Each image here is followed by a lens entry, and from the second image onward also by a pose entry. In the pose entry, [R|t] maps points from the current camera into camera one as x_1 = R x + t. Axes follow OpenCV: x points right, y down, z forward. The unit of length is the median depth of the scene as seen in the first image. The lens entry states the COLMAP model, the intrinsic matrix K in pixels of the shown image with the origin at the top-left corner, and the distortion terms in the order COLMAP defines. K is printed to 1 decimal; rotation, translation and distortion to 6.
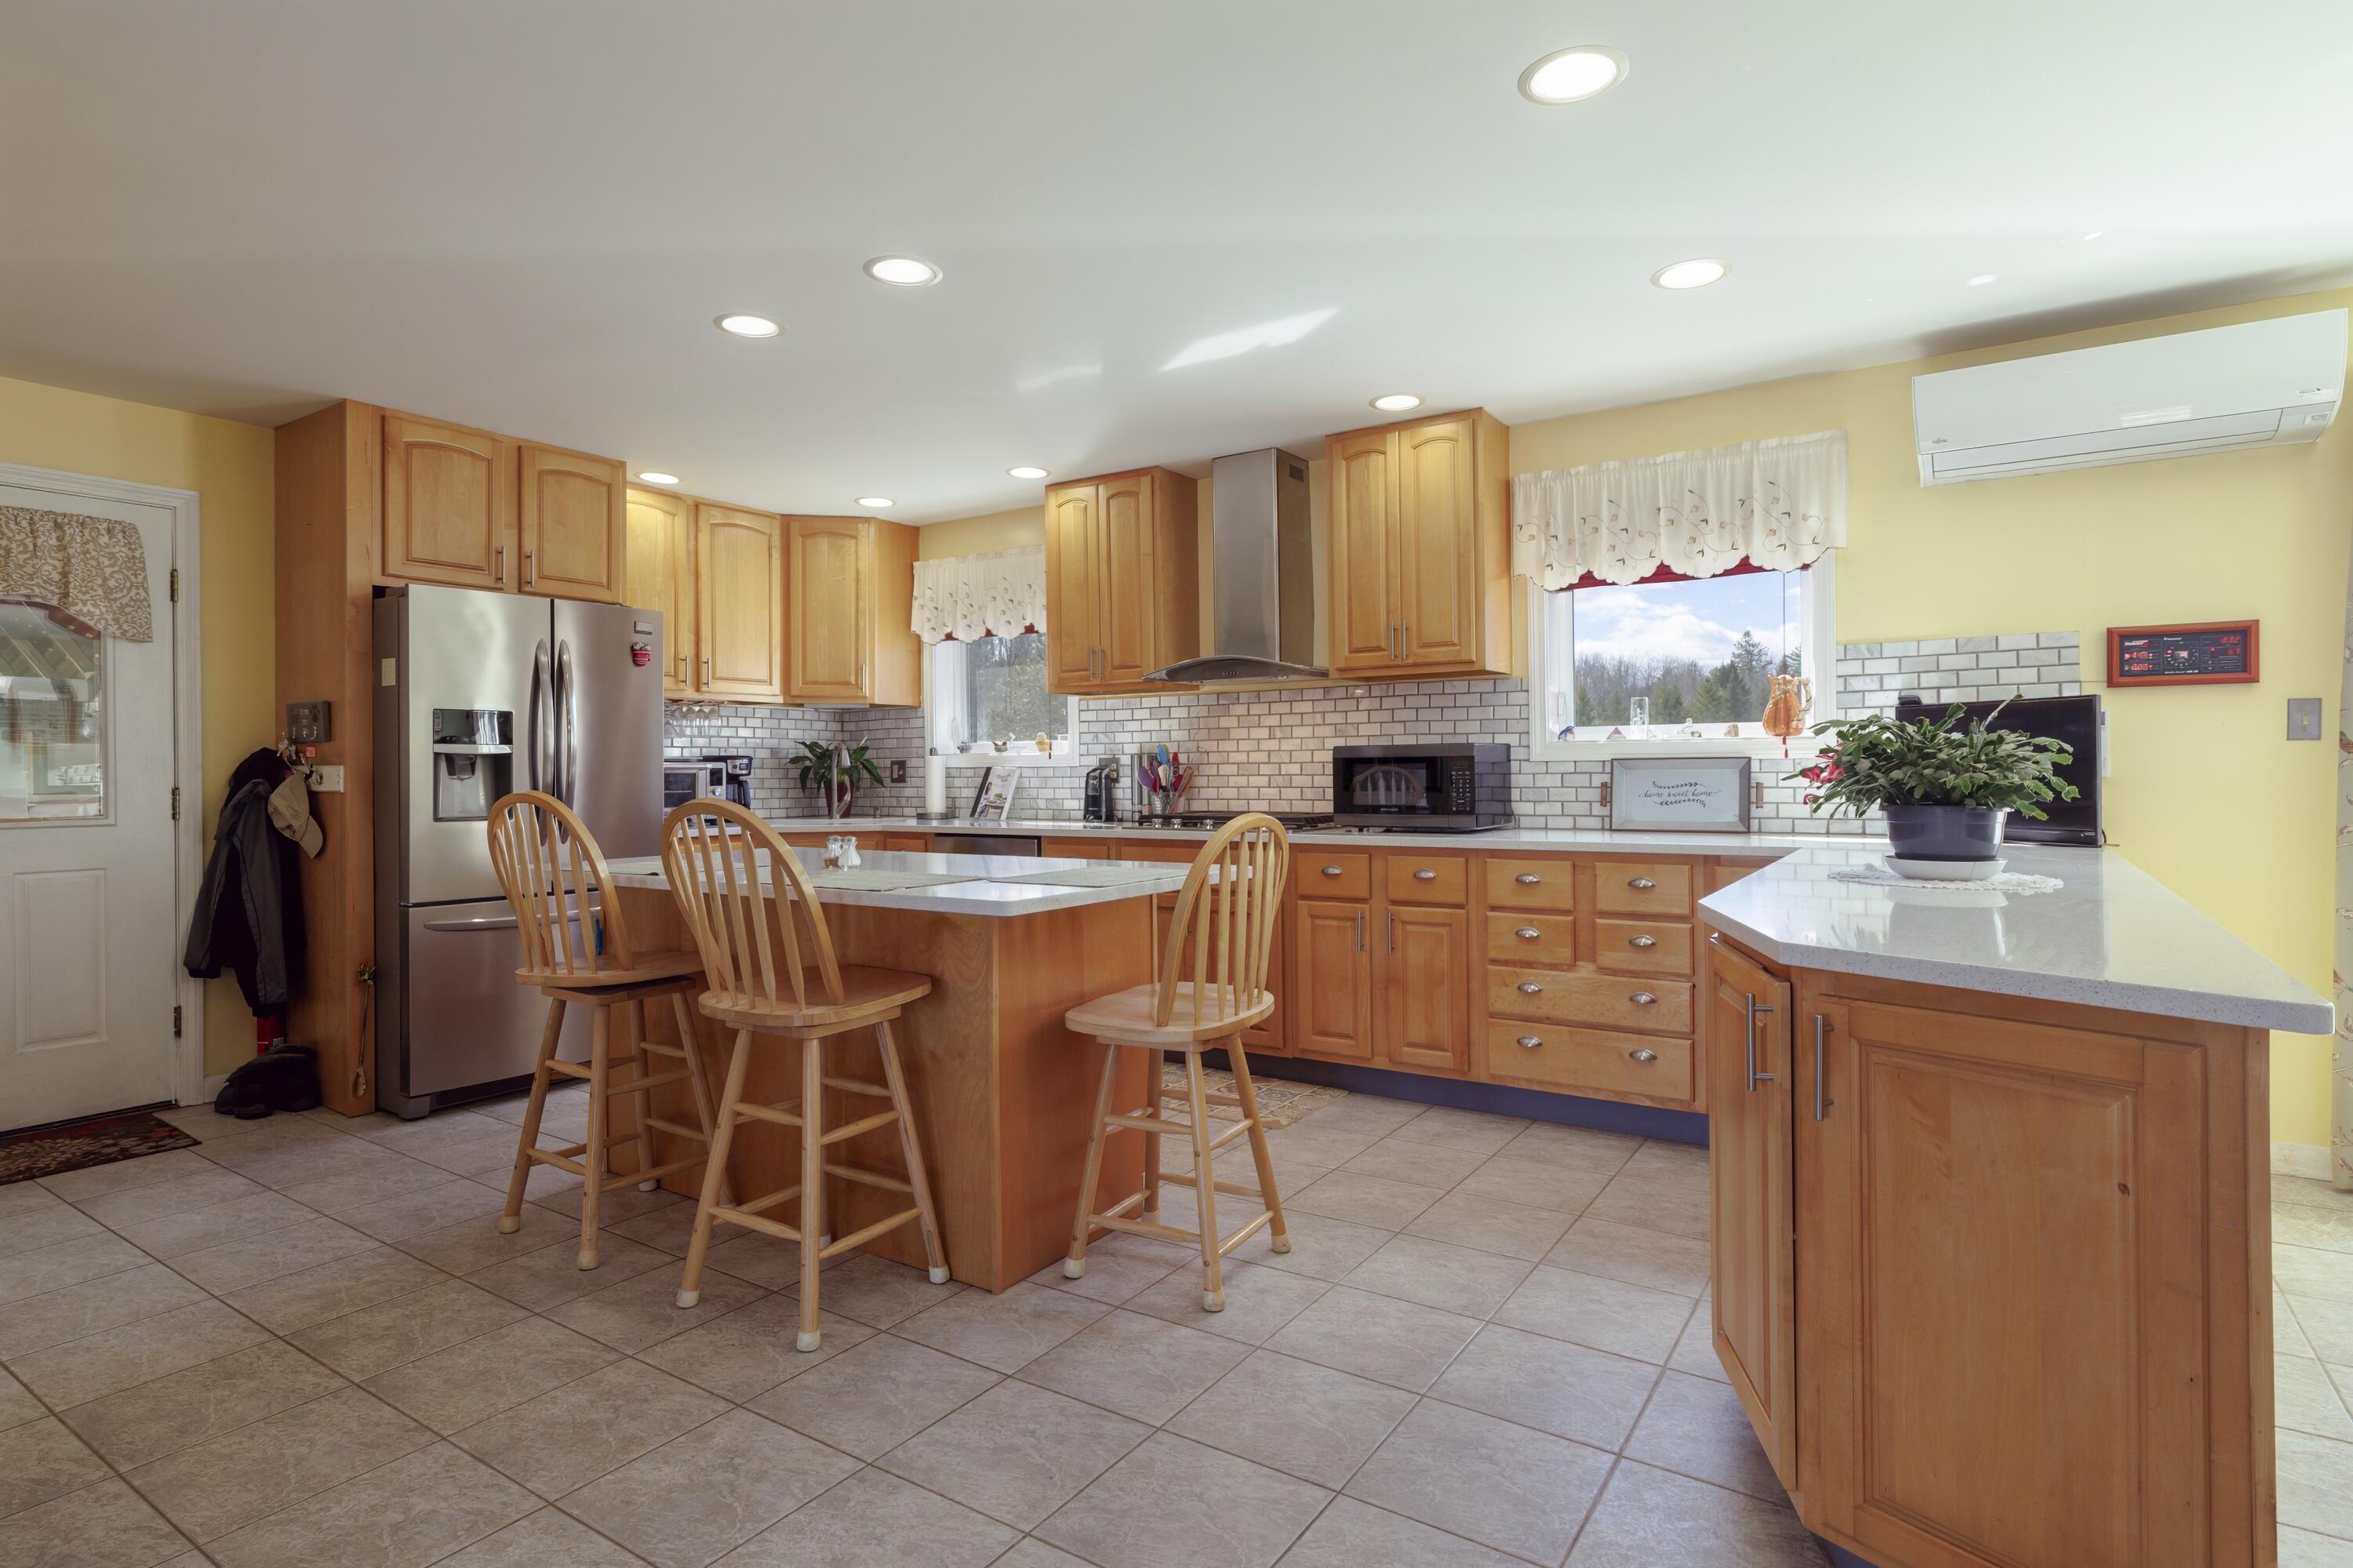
lens RADIAL K [[1205.2, 0, 1180.8], [0, 1205.2, 768.3], [0, 0, 1]] dist [0.003921, -0.000391]
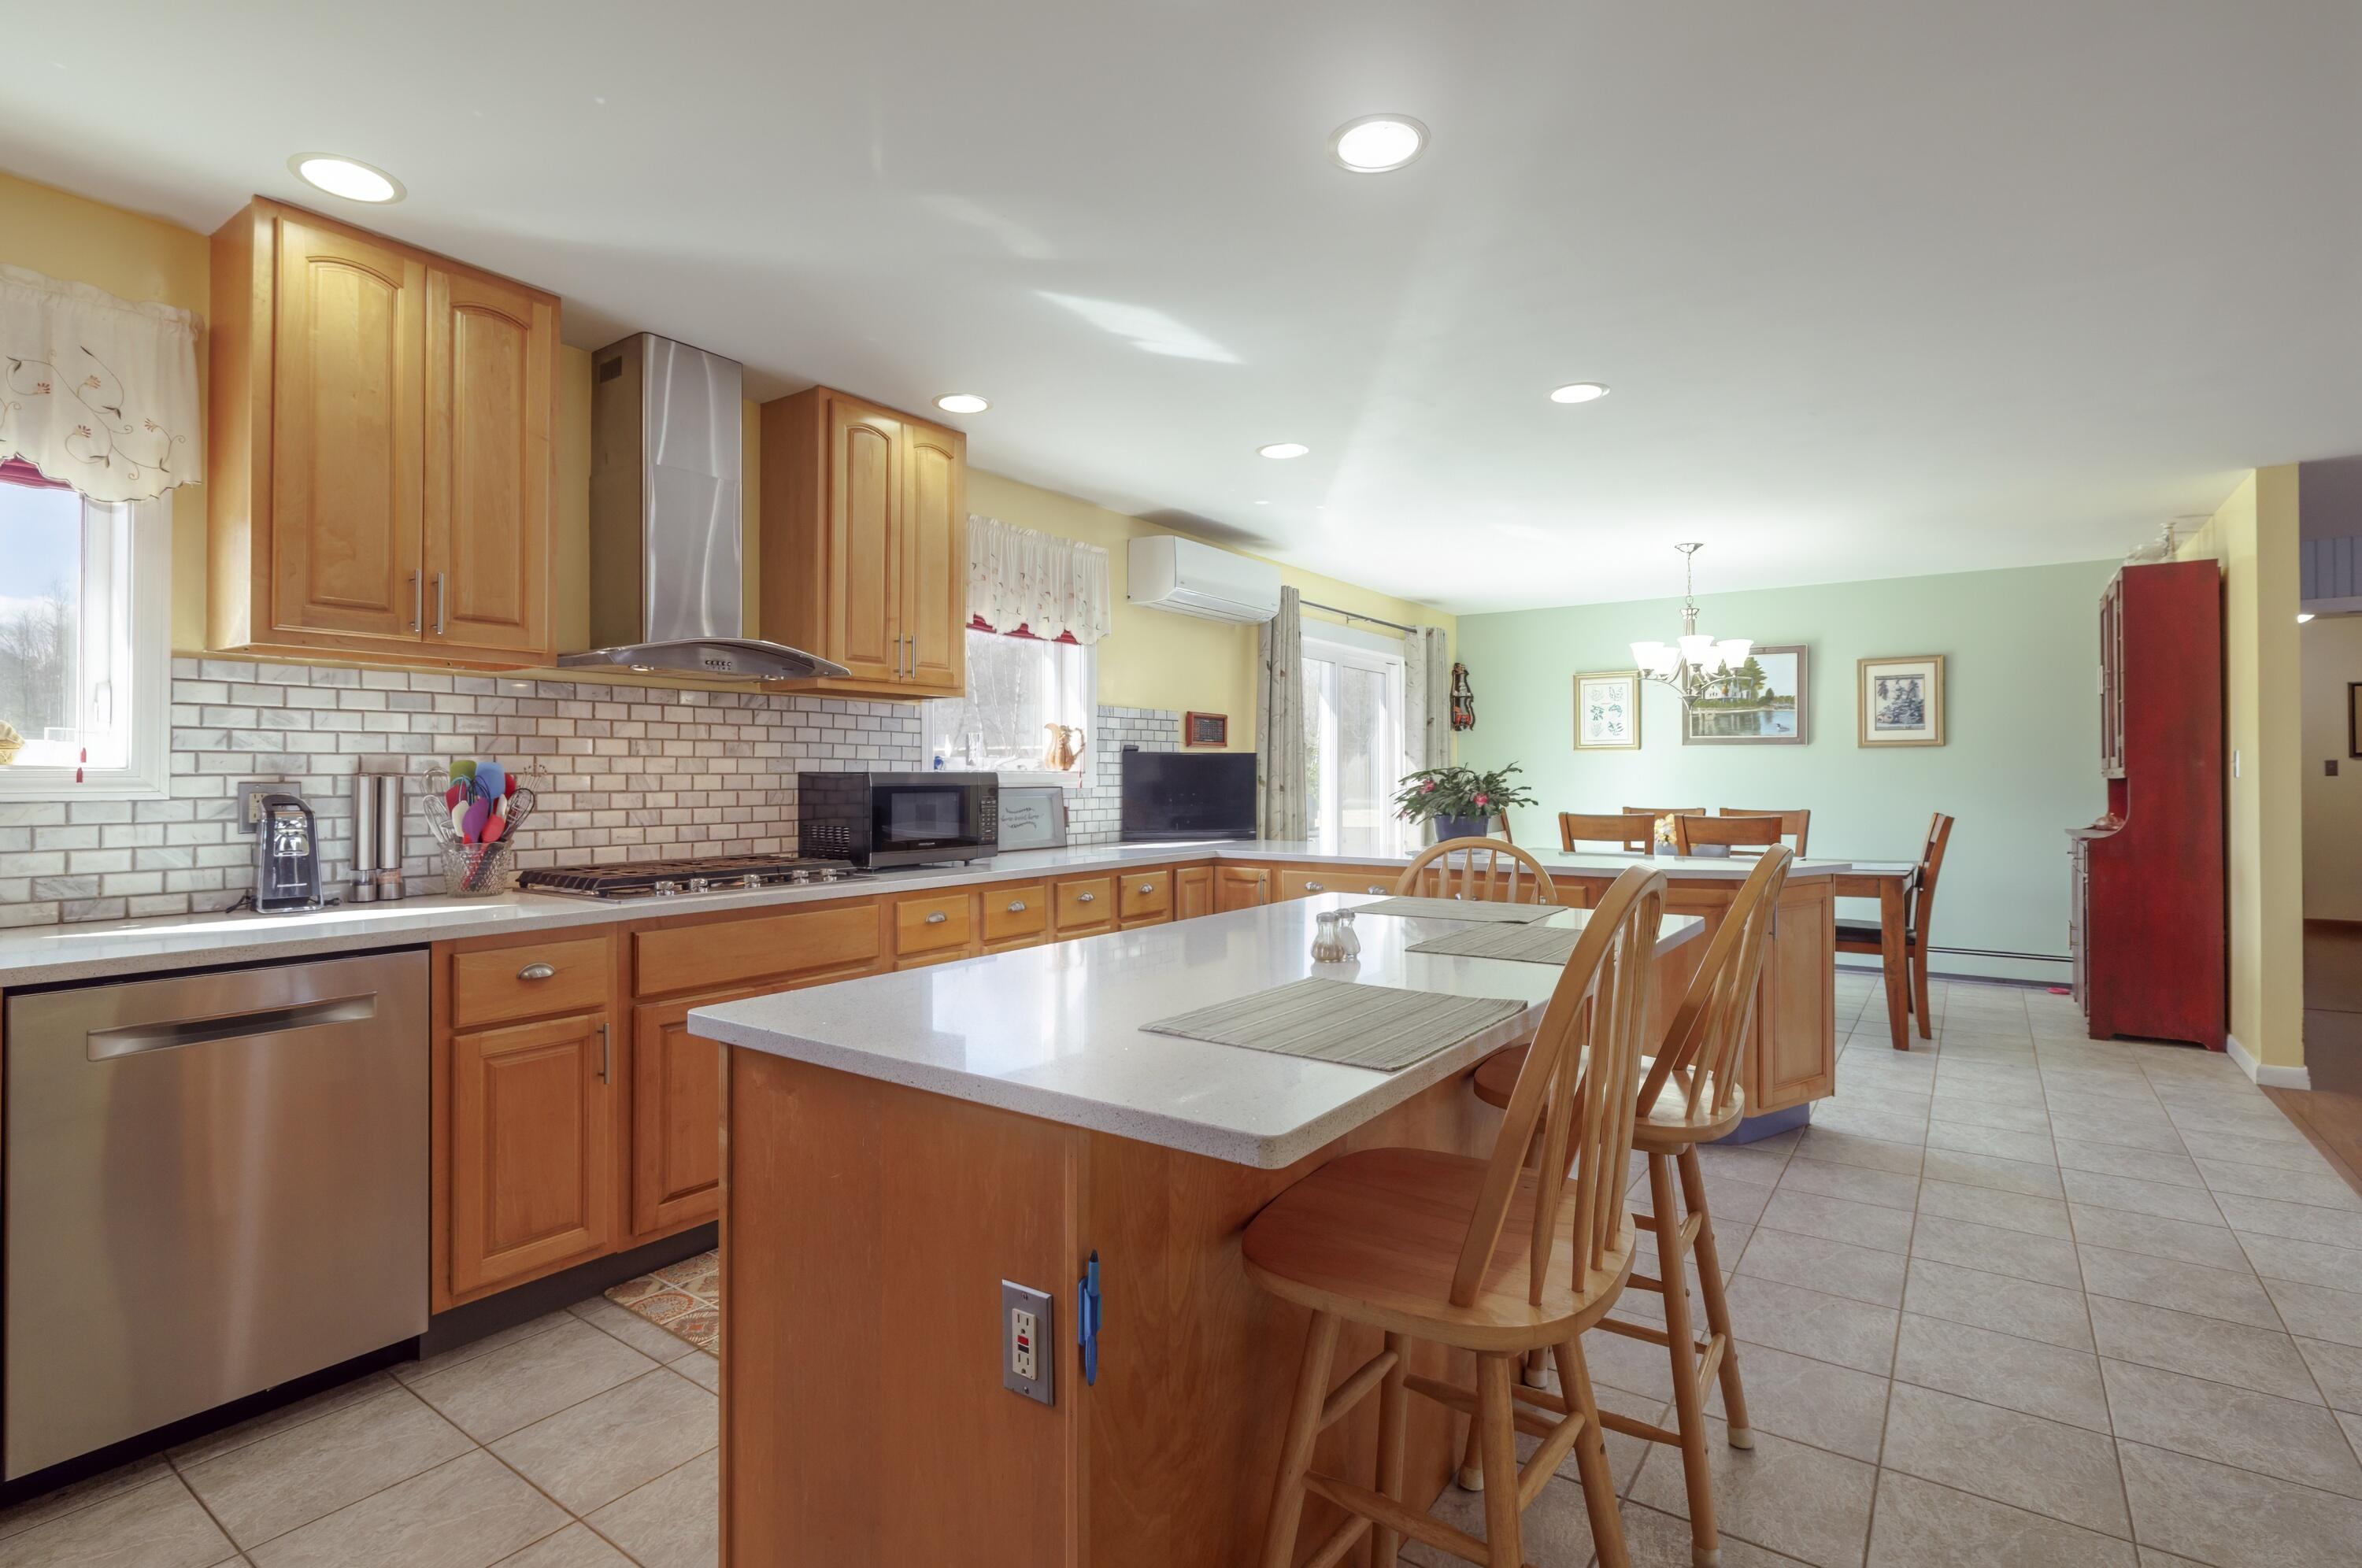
lens RADIAL K [[1124.0, 0, 1186.6], [0, 1124.0, 771.4], [0, 0, 1]] dist [-0.002334, -0.000520]
pose [[0.024827, 0.014184, 0.999591, -0.641820], [0.000599, 0.999899, -0.014204, -0.007509], [-0.999692, 0.000951, 0.024816, 0.764978]]
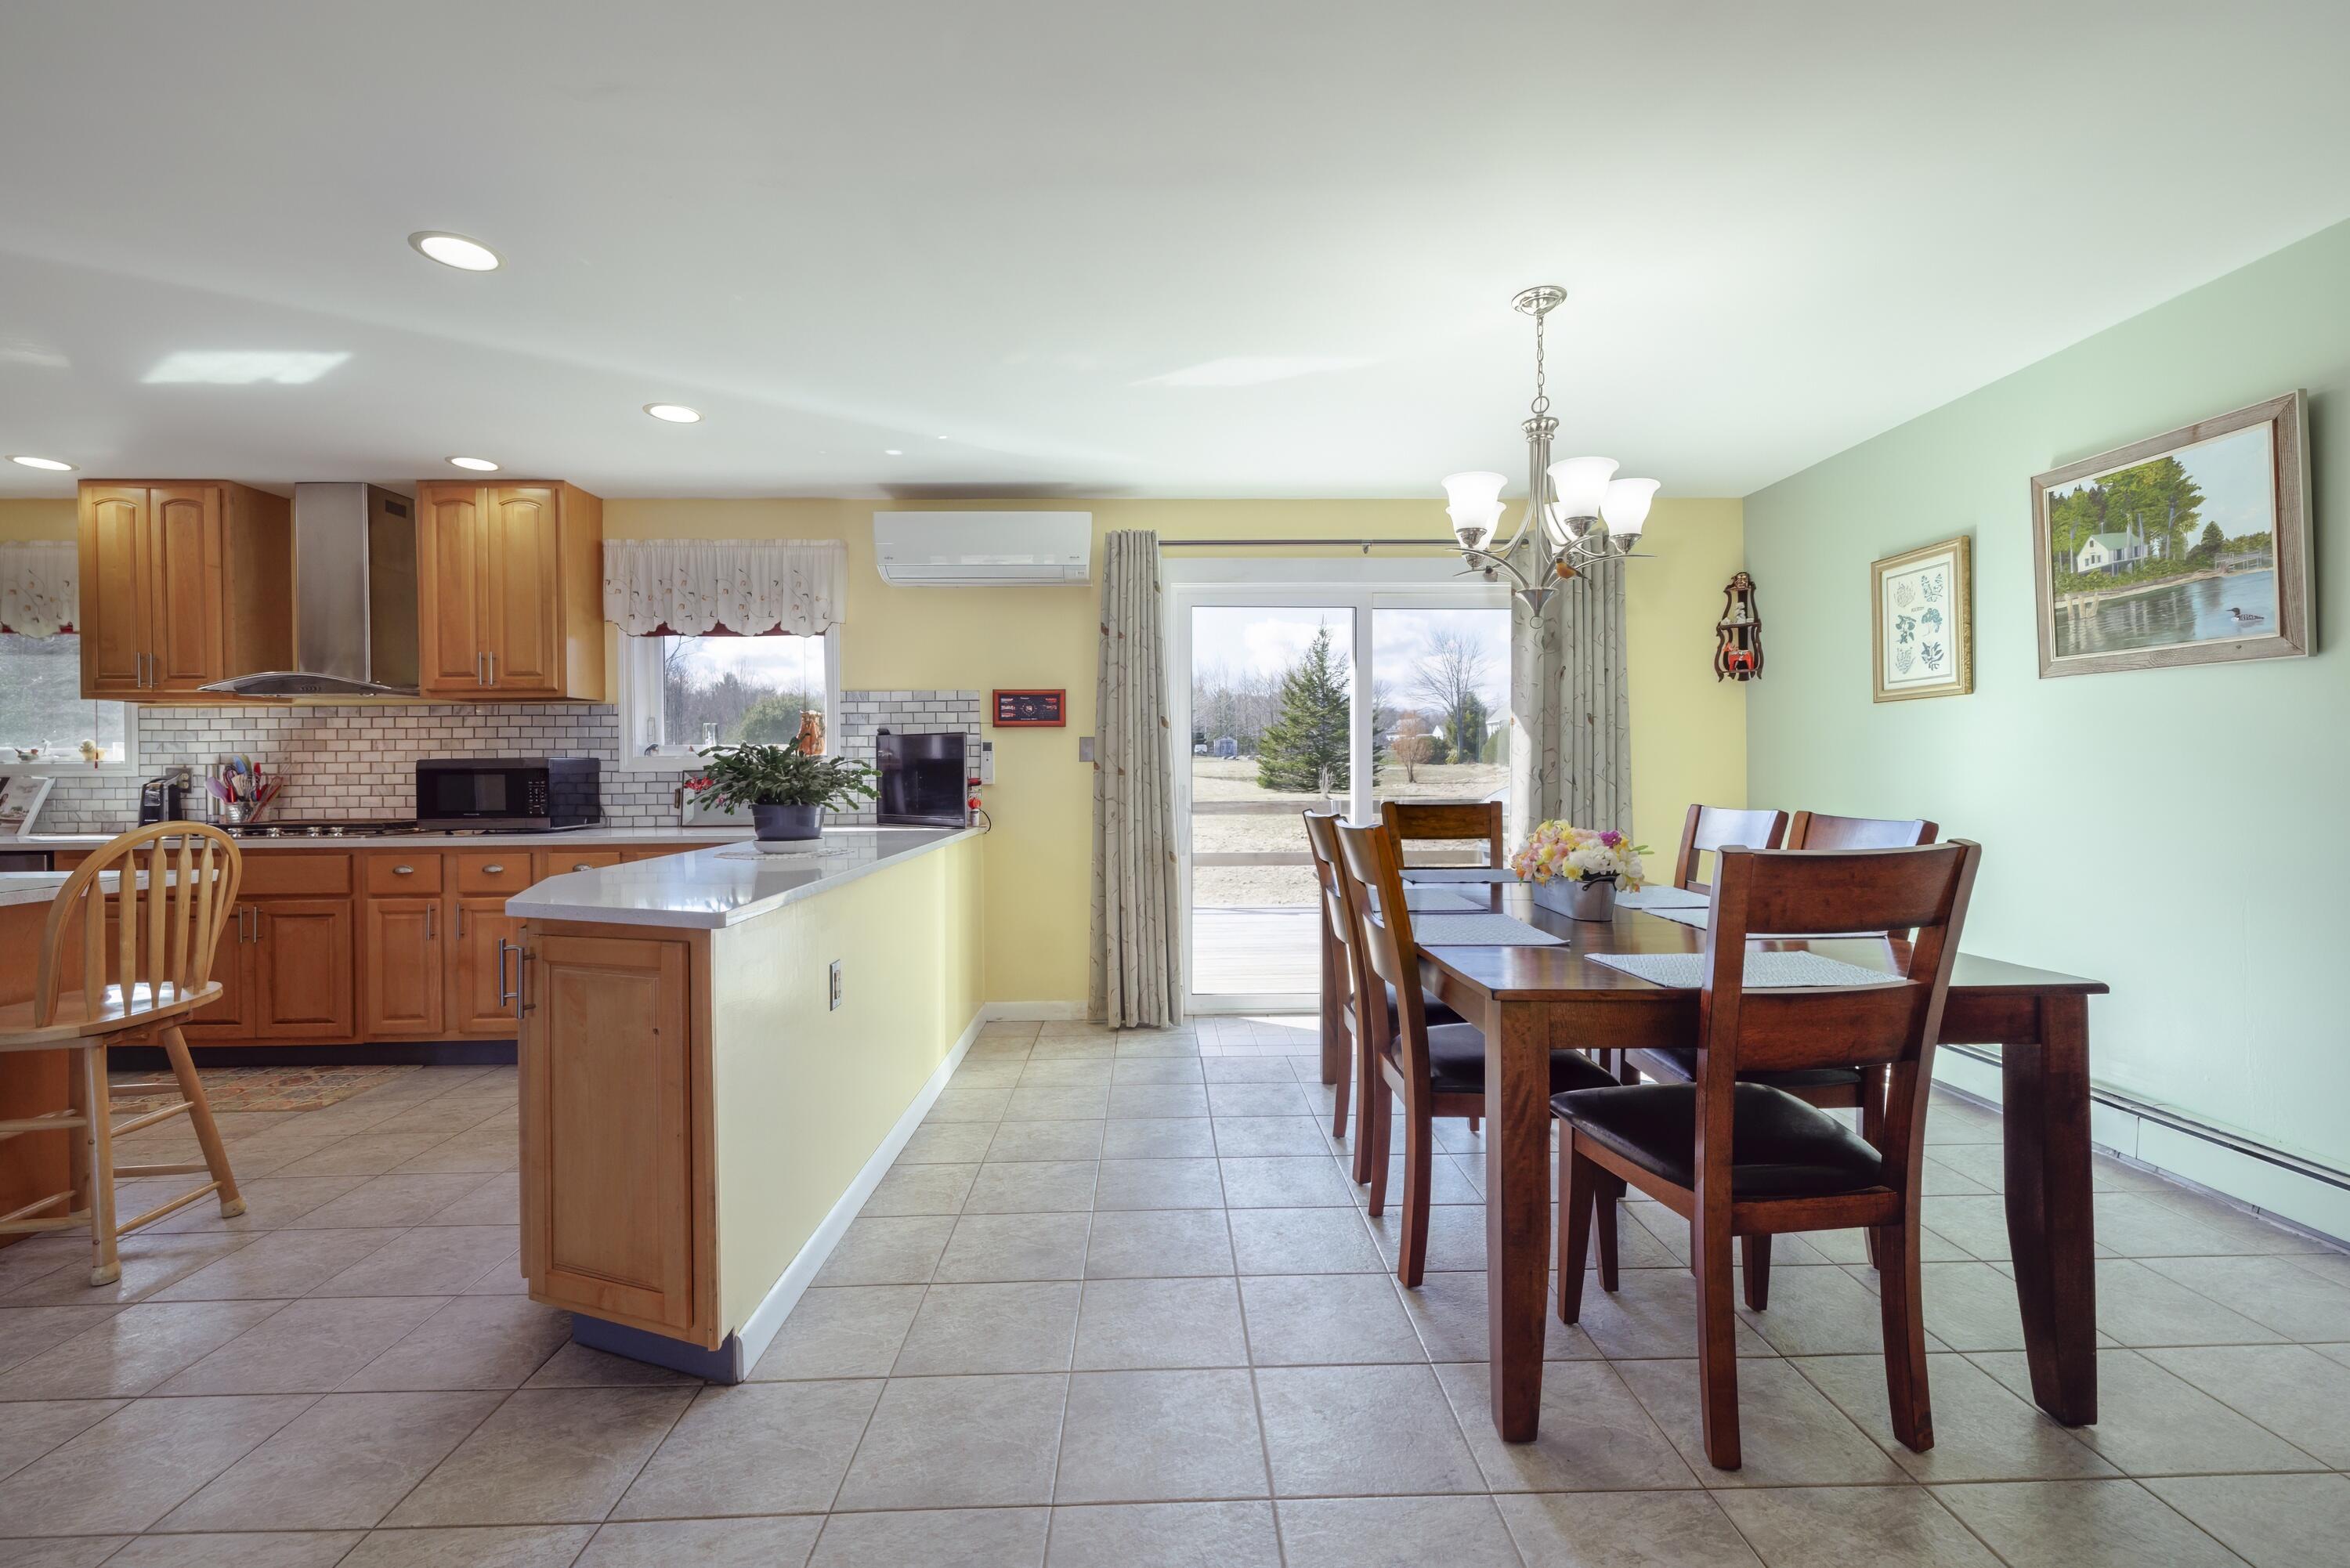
lens RADIAL K [[997.6, 0, 1183.4], [0, 997.6, 770.4], [0, 0, 1]] dist [0.001722, -0.000561]
pose [[0.815761, 0.002264, 0.578384, 0.171566], [0.000637, 0.999988, -0.004813, -0.002656], [-0.578388, 0.004295, 0.815750, -0.167288]]
